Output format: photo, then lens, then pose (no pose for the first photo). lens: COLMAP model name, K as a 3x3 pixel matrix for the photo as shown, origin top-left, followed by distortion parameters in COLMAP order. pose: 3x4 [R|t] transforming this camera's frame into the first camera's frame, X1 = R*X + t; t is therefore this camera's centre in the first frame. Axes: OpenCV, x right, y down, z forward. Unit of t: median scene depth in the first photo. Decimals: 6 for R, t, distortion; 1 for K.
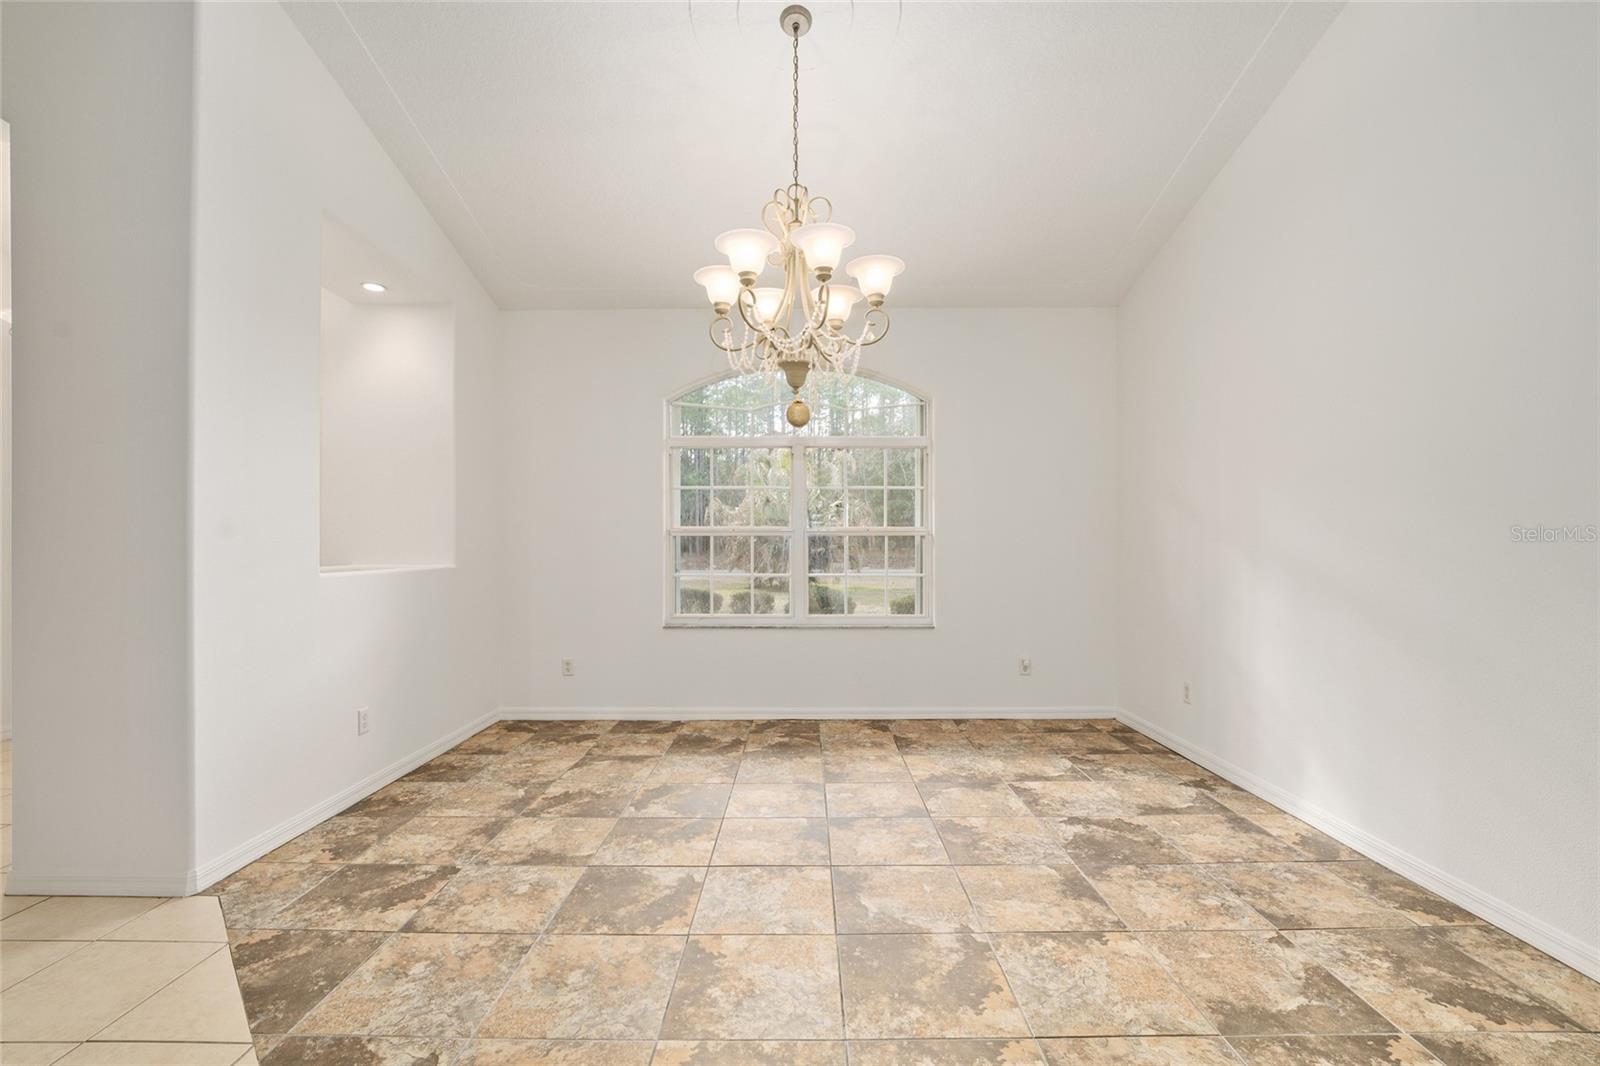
lens RADIAL K [[671.5, 0, 813.8], [0, 671.5, 531.8], [0, 0, 1]] dist [-0.024894, 0.004880]
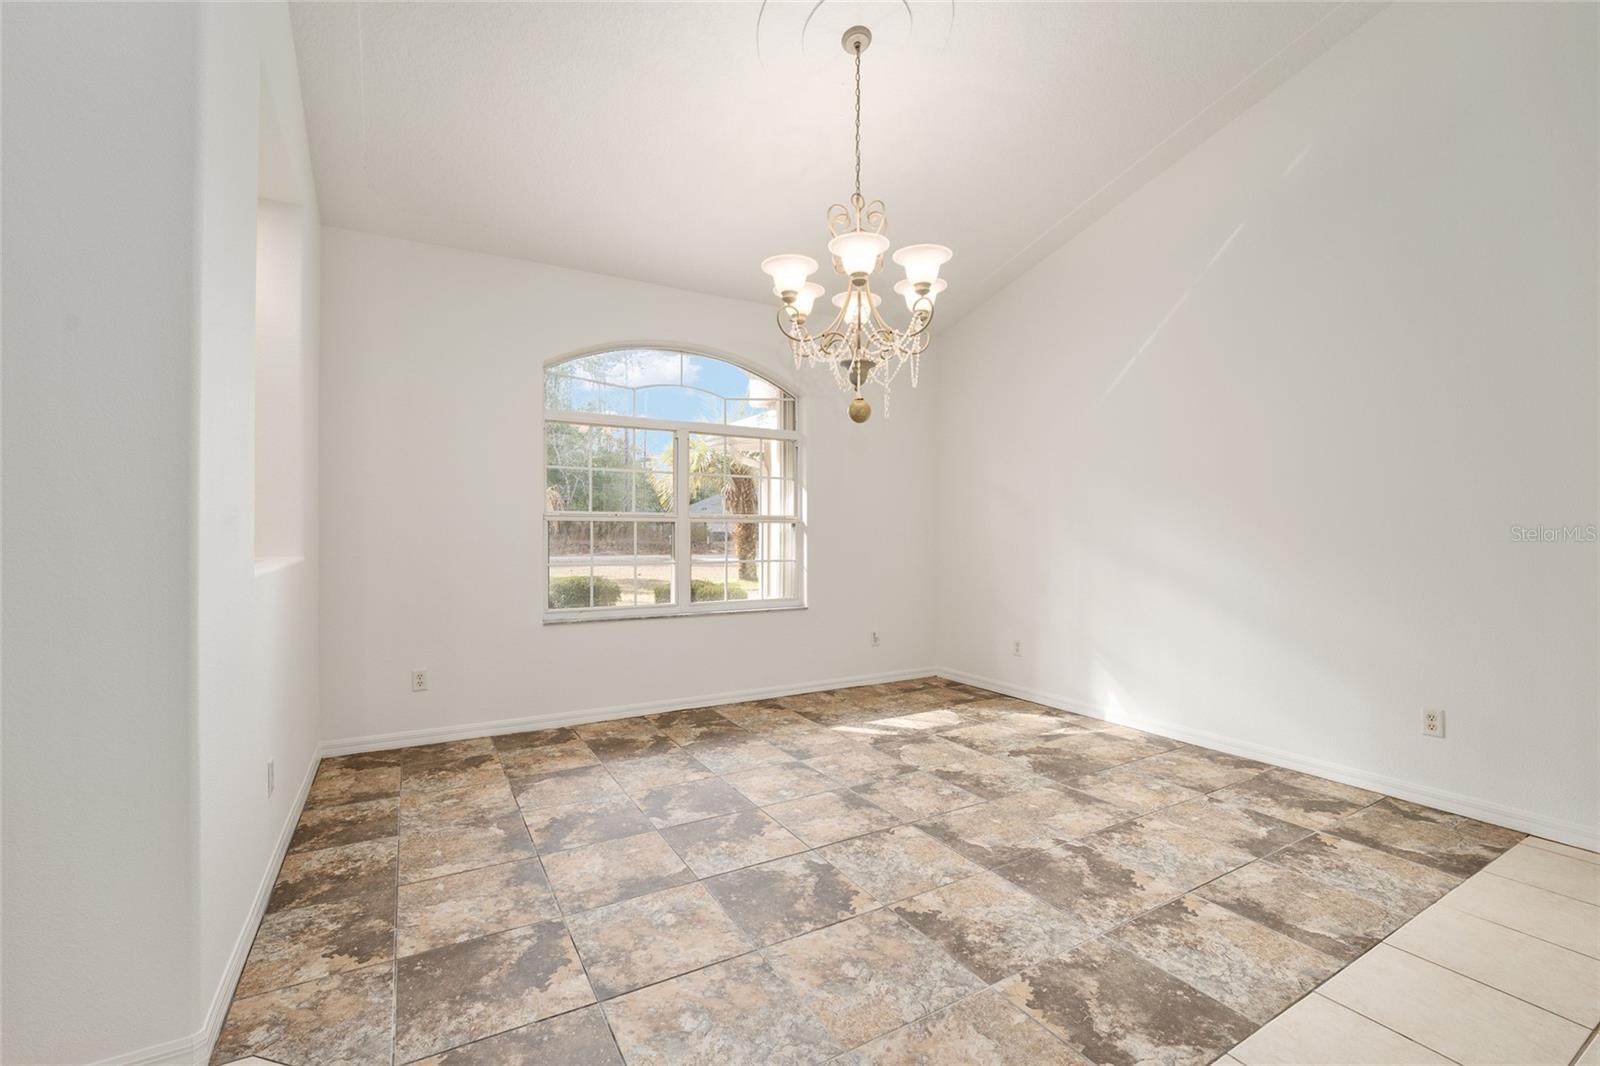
lens RADIAL K [[662.6, 0, 800.0], [0, 662.6, 533.0], [0, 0, 1]] dist [-0.021597, 0.000330]
pose [[0.870381, 0.003724, 0.492364, -0.580096], [-0.014375, 0.999737, 0.017851, 0.001965], [-0.492169, -0.022615, 0.870206, 0.127642]]
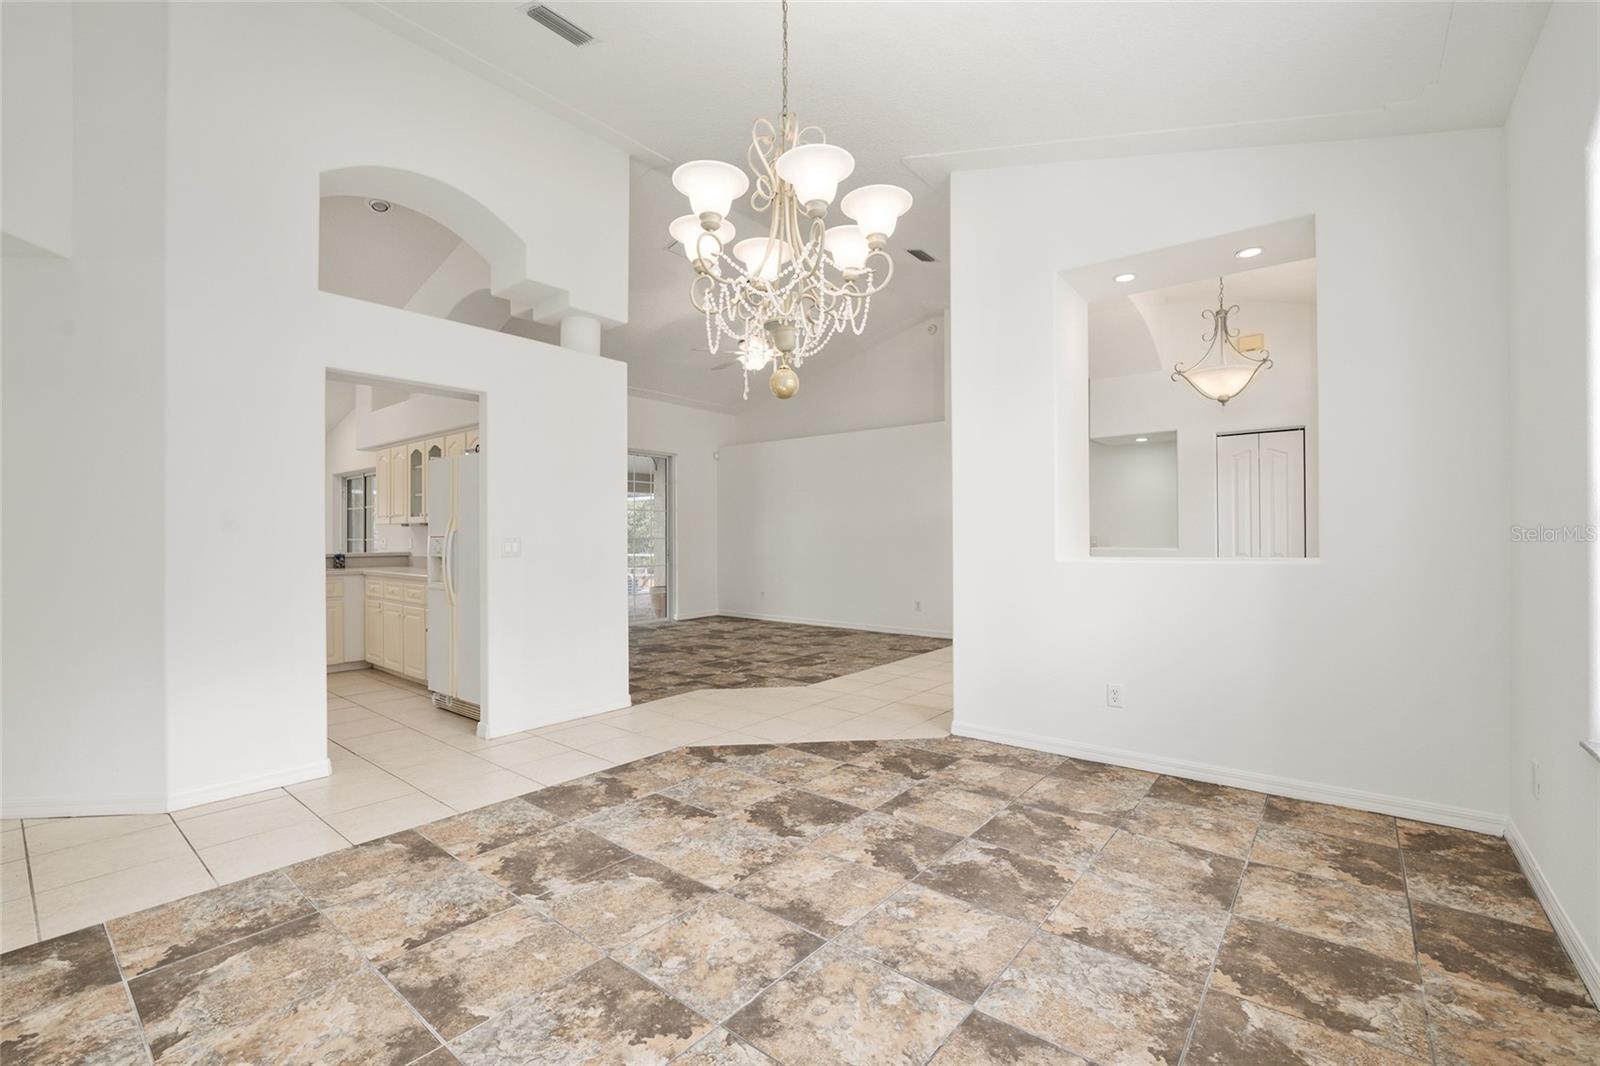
lens RADIAL K [[688.1, 0, 795.2], [0, 688.1, 543.1], [0, 0, 1]] dist [-0.025412, 0.005020]
pose [[-0.637877, 0.009294, -0.770082, 0.581446], [0.022194, 0.999734, -0.006318, 0.030868], [0.769818, -0.021122, -0.637914, 1.452206]]
